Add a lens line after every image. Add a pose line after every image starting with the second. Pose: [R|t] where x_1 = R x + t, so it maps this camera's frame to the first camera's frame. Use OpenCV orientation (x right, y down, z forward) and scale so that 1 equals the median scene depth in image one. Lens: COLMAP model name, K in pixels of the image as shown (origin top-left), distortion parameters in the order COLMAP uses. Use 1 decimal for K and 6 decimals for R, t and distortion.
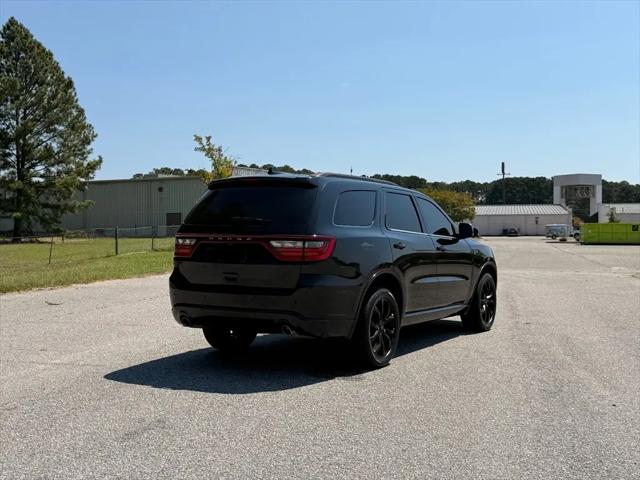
lens RADIAL K [[773.6, 0, 320.0], [0, 773.6, 239.3], [0, 0, 1]] dist [0.099791, 0.000000]
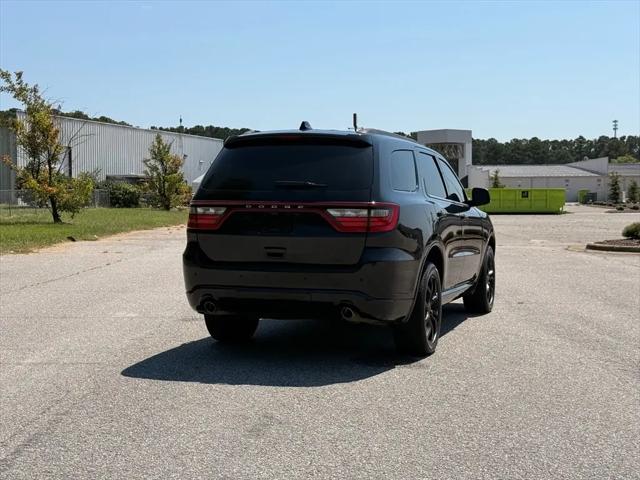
lens RADIAL K [[991.4, 0, 320.0], [0, 991.4, 240.7], [0, 0, 1]] dist [0.124586, 0.000000]
pose [[0.977479, -0.010900, 0.210751, -0.281516], [0.004237, 0.999478, 0.032038, 0.001789], [-0.210990, -0.030423, 0.977015, -0.063097]]
